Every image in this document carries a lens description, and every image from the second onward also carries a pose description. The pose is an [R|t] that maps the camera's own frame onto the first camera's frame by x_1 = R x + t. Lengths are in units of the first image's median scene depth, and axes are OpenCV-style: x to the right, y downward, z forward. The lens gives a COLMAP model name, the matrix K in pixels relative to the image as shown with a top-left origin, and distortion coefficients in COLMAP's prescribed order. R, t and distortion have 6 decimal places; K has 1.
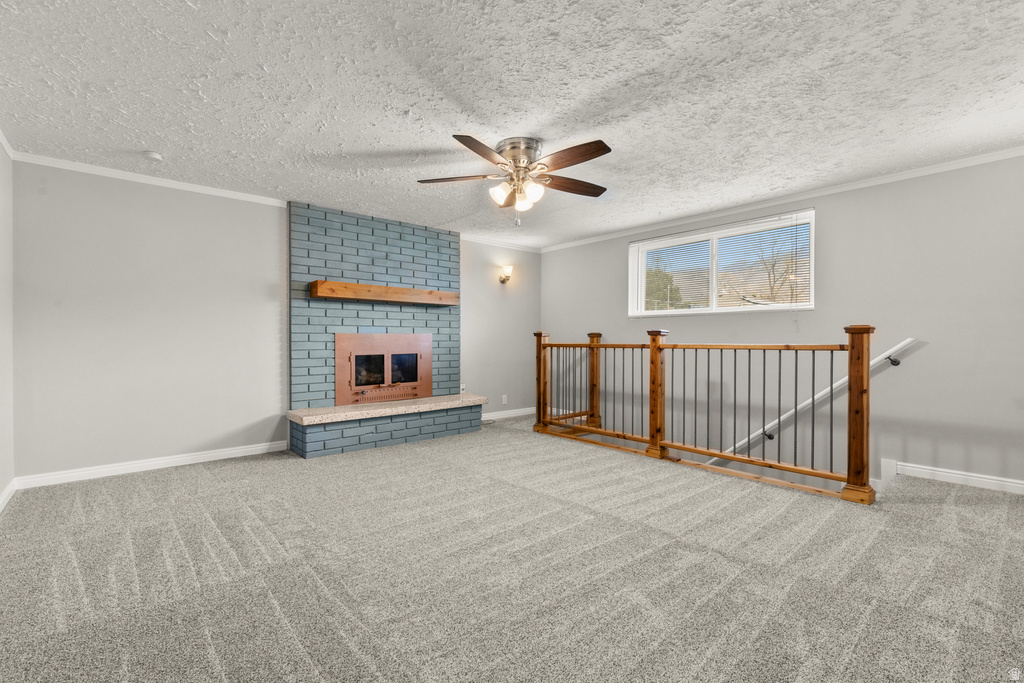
lens RADIAL K [[466.3, 0, 501.1], [0, 466.3, 345.4], [0, 0, 1]] dist [0.001916, -0.000575]
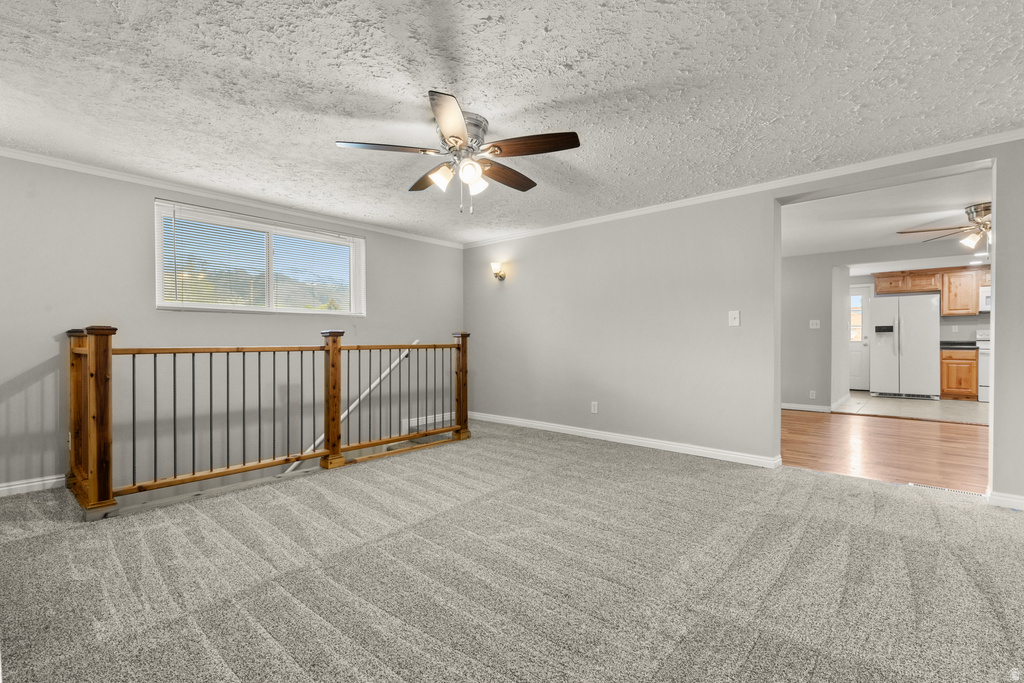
lens RADIAL K [[433.9, 0, 544.0], [0, 433.9, 343.6], [0, 0, 1]] dist [0.003191, 0.000341]
pose [[-0.172500, -0.004406, 0.985000, -0.612598], [0.013525, 0.999885, 0.006842, -0.007270], [-0.984917, 0.014503, -0.172421, 0.757547]]
